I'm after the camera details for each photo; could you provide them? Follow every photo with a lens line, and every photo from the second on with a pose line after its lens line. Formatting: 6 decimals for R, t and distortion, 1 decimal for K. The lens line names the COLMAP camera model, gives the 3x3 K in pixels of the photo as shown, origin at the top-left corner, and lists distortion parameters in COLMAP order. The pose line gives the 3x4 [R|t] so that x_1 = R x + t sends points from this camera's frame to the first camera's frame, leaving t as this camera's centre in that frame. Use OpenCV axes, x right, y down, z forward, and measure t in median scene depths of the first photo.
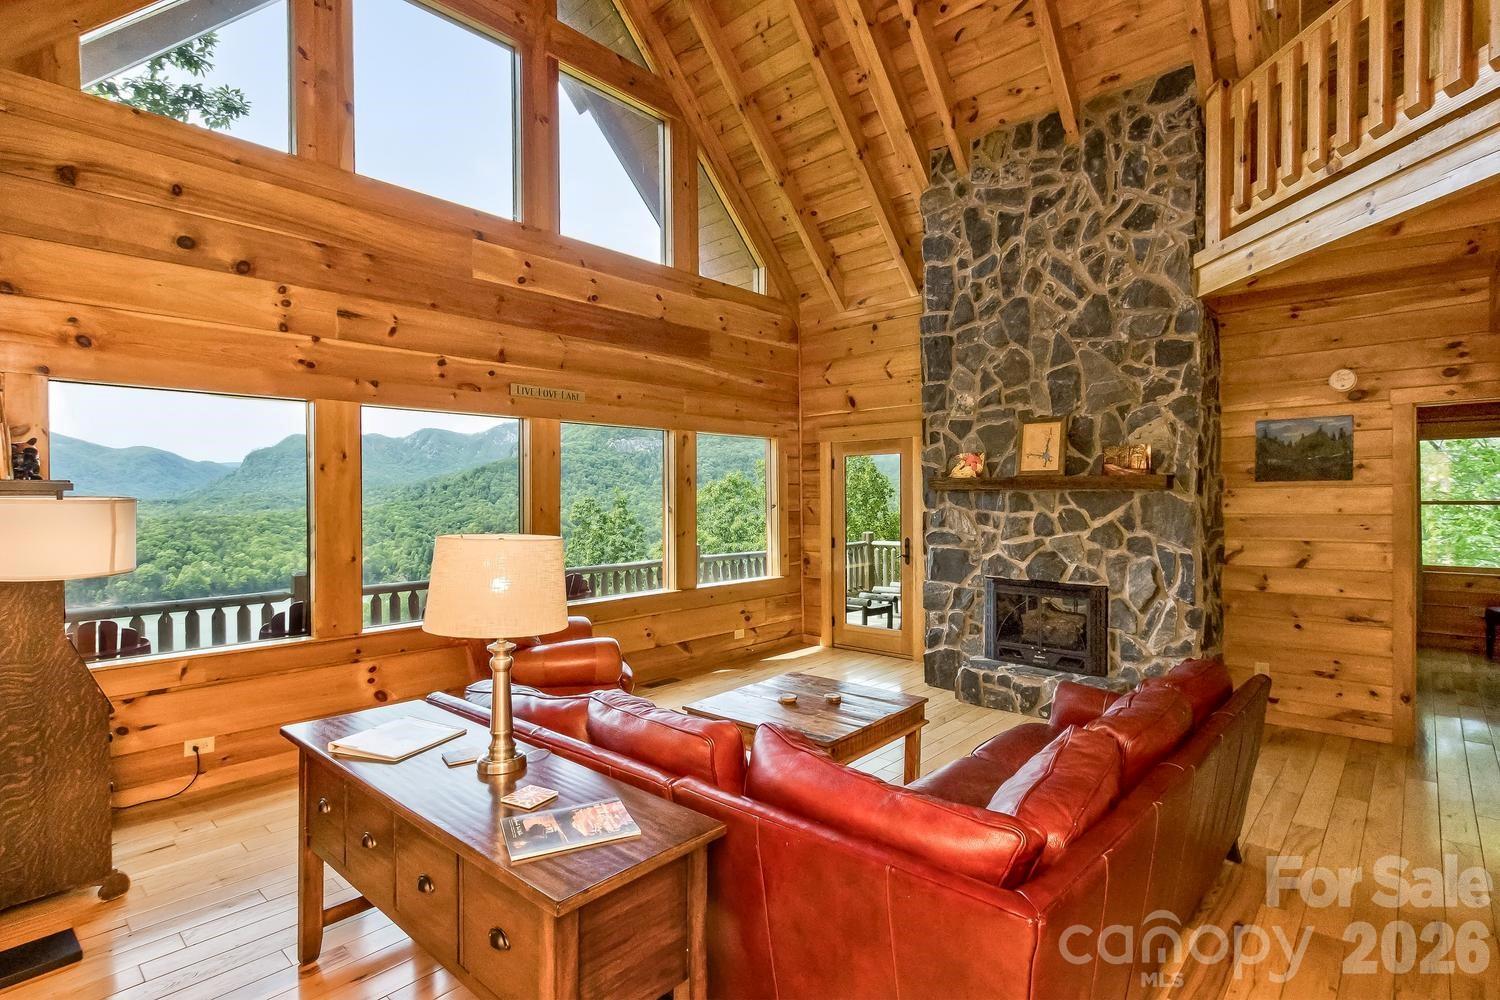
lens RADIAL K [[719.7, 0, 765.2], [0, 719.7, 501.9], [0, 0, 1]] dist [0.002071, 0.001575]
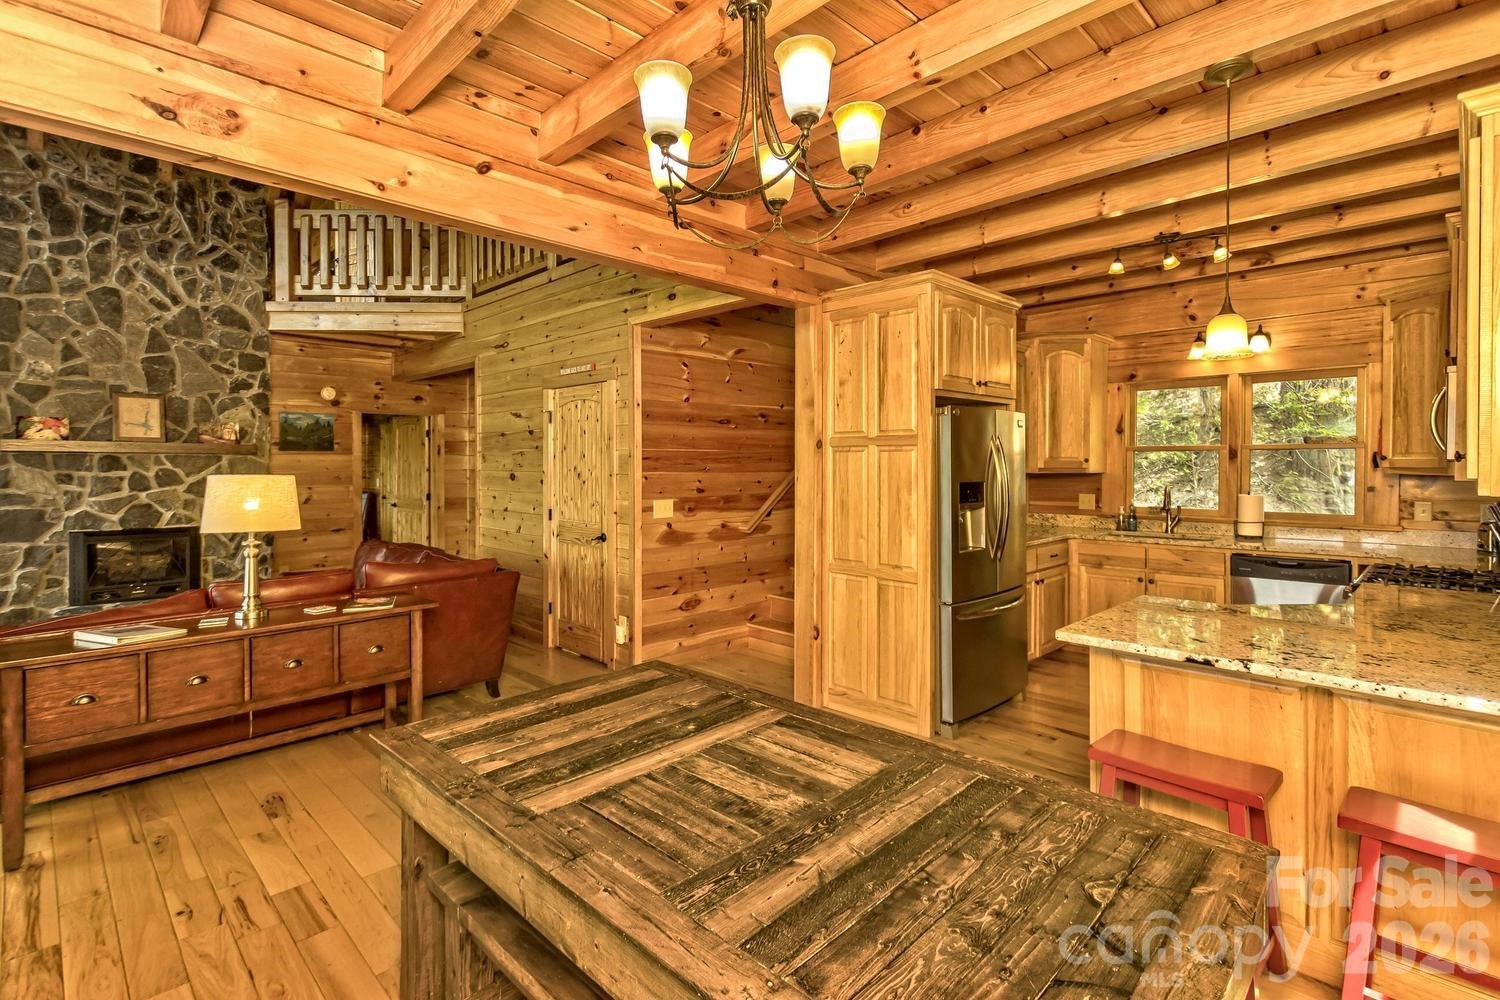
lens RADIAL K [[719.7, 0, 746.8], [0, 719.7, 467.4], [0, 0, 1]] dist [0.002071, 0.001575]
pose [[0.045512, -0.001045, 0.998963, -0.792346], [0.009087, 0.999959, 0.000632, 0.016081], [-0.998922, 0.009048, 0.045520, -0.077597]]
